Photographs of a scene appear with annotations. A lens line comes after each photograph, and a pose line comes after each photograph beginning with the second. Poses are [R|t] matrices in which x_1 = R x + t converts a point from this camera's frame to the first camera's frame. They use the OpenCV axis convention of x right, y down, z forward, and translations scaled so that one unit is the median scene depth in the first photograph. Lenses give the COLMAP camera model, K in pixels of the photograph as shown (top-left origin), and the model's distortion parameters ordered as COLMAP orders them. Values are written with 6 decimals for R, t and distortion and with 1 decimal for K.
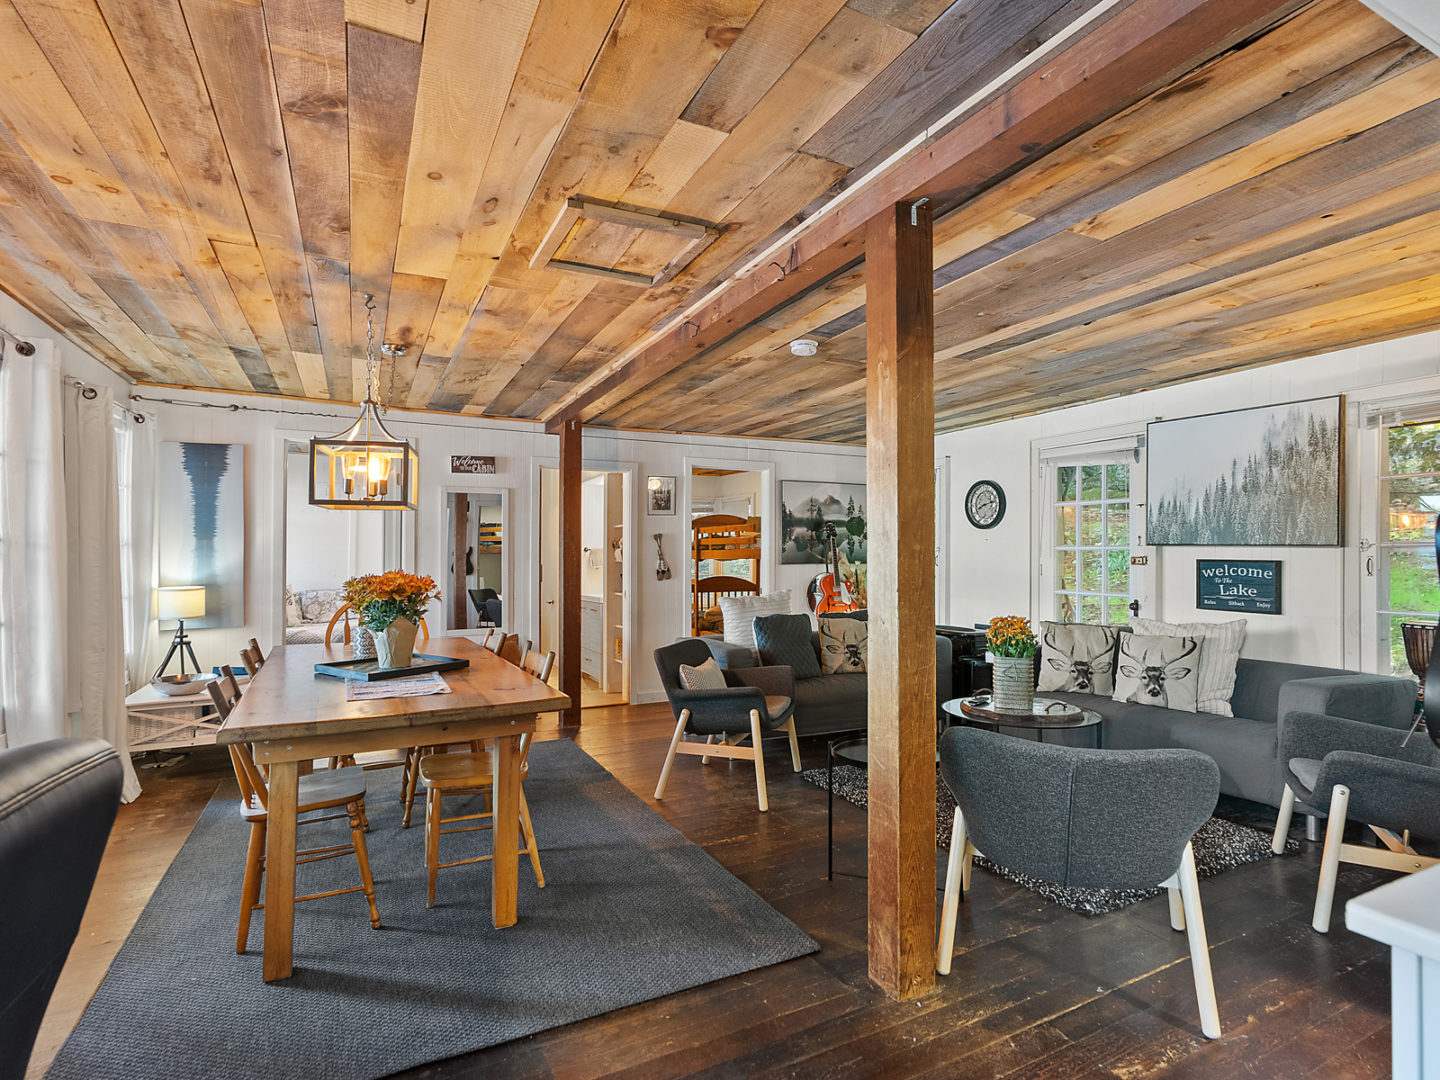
lens RADIAL K [[729.8, 0, 721.5], [0, 729.8, 534.5], [0, 0, 1]] dist [-0.002671, 0.000919]
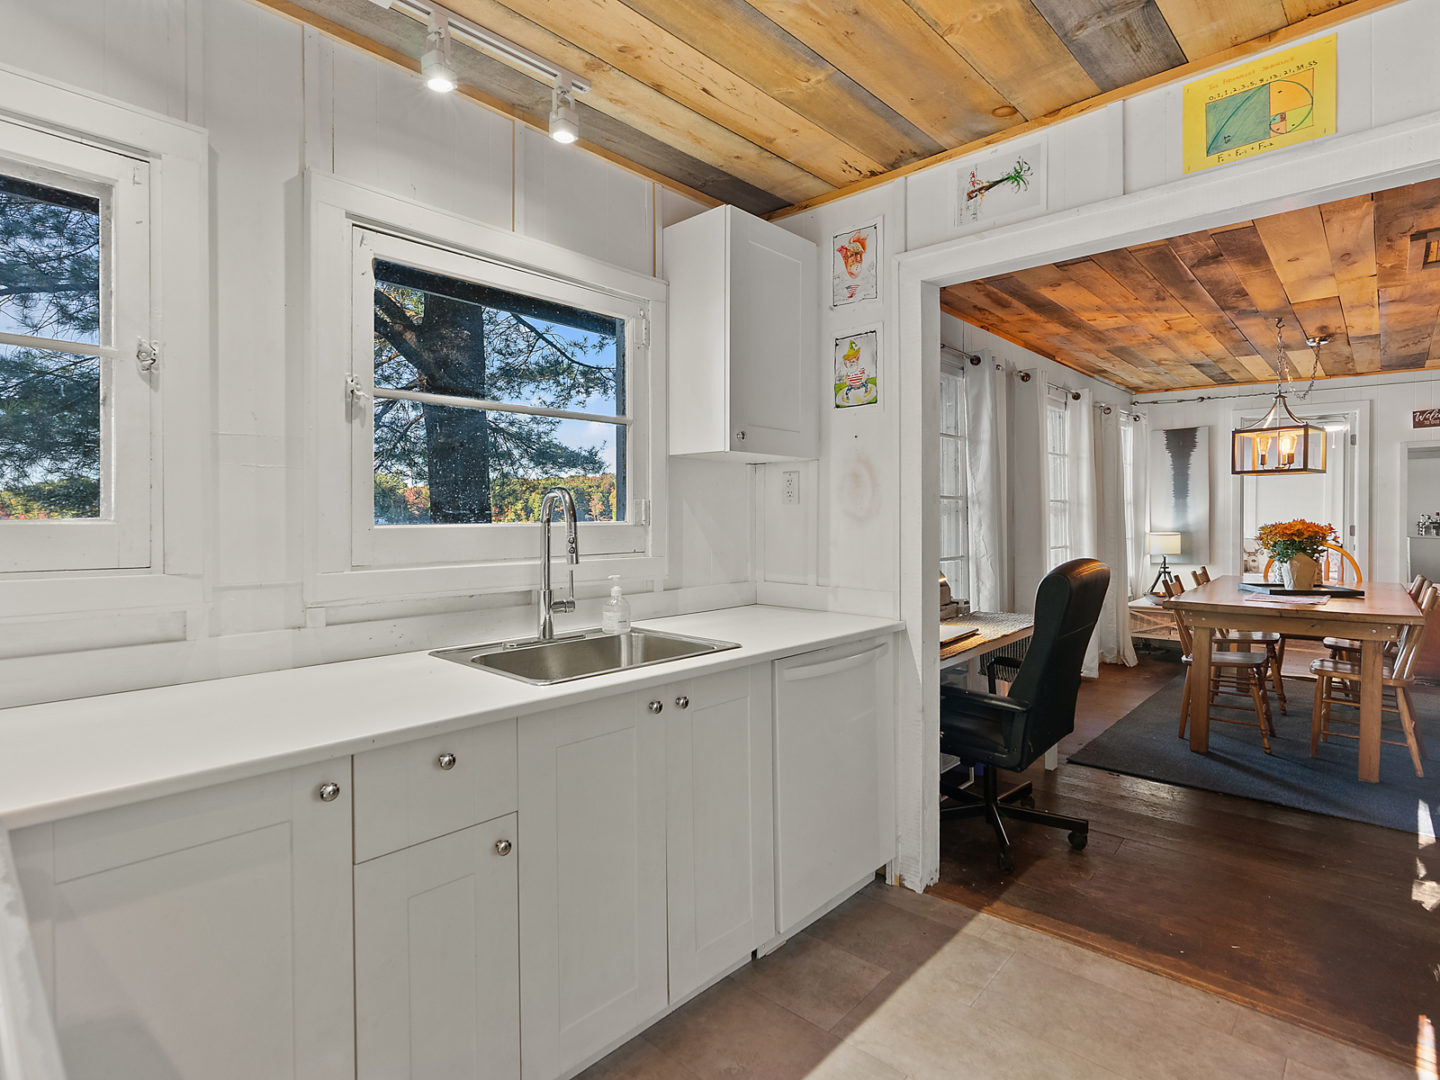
lens RADIAL K [[729.8, 0, 721.5], [0, 729.8, 534.5], [0, 0, 1]] dist [-0.002671, 0.000919]
pose [[0.354164, 0.026430, -0.934810, 0.385467], [0.027284, 0.998883, 0.038579, -0.003675], [0.934785, -0.039169, 0.353048, -0.422112]]
